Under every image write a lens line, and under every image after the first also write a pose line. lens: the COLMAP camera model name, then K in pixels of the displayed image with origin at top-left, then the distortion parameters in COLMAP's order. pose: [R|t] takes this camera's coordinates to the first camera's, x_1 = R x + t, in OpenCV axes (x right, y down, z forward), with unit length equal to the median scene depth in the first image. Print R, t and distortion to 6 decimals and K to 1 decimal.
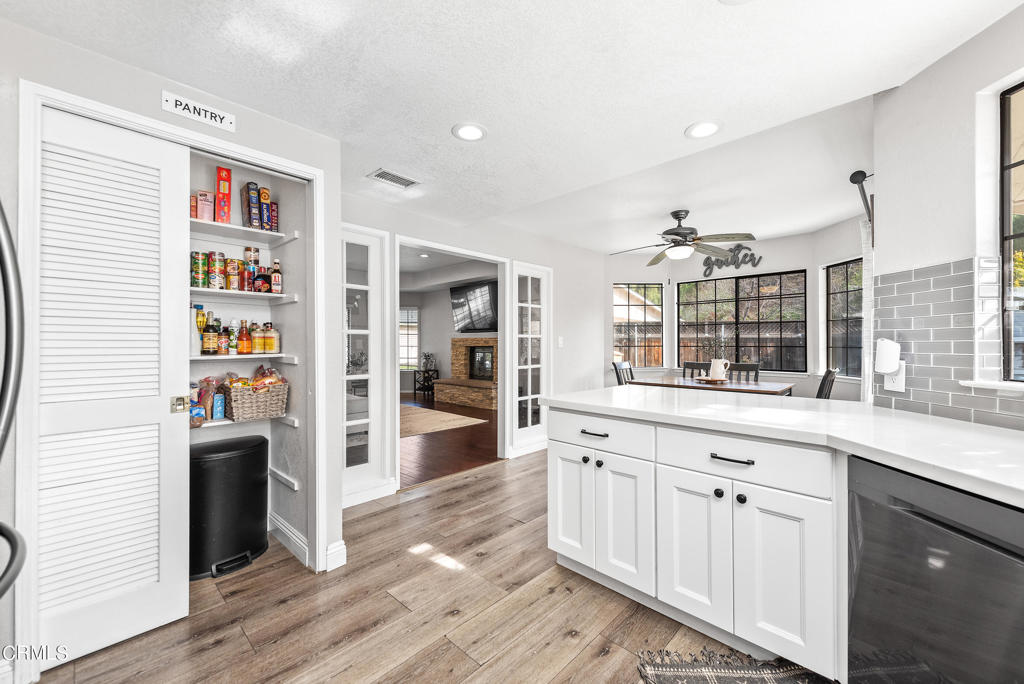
lens RADIAL K [[402.7, 0, 523.3], [0, 402.7, 343.1], [0, 0, 1]] dist [0.001264, 0.000129]
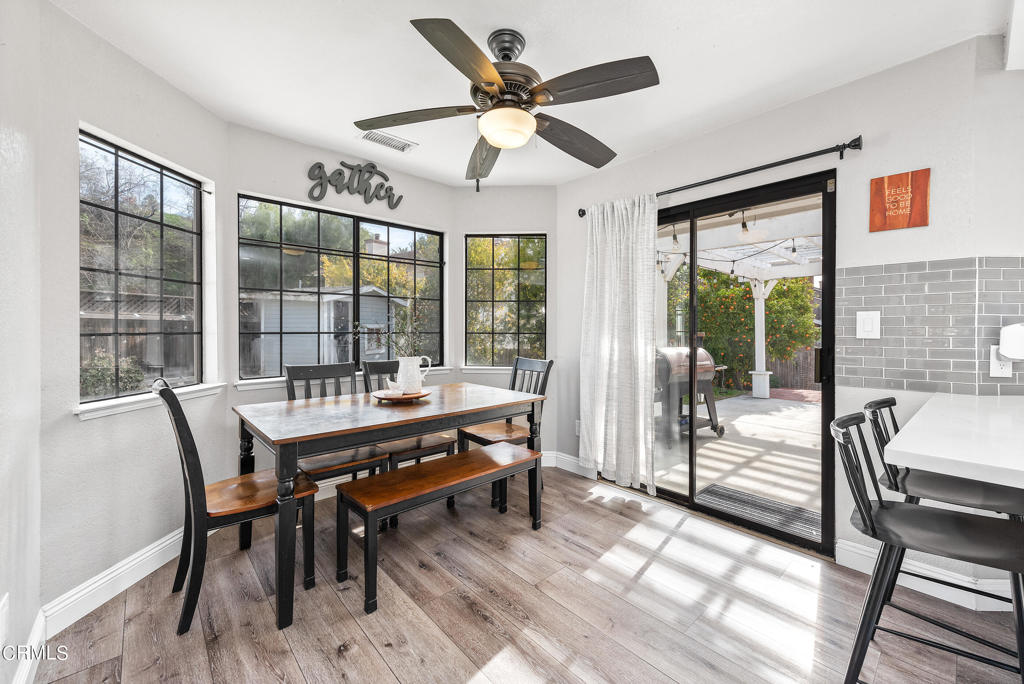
lens RADIAL K [[404.1, 0, 524.3], [0, 404.1, 344.4], [0, 0, 1]] dist [0.001596, -0.000465]
pose [[0.069872, -0.038252, 0.996822, -0.058083], [-0.003286, 0.999250, 0.038575, 0.000018], [-0.997551, -0.005971, 0.069694, 0.733540]]
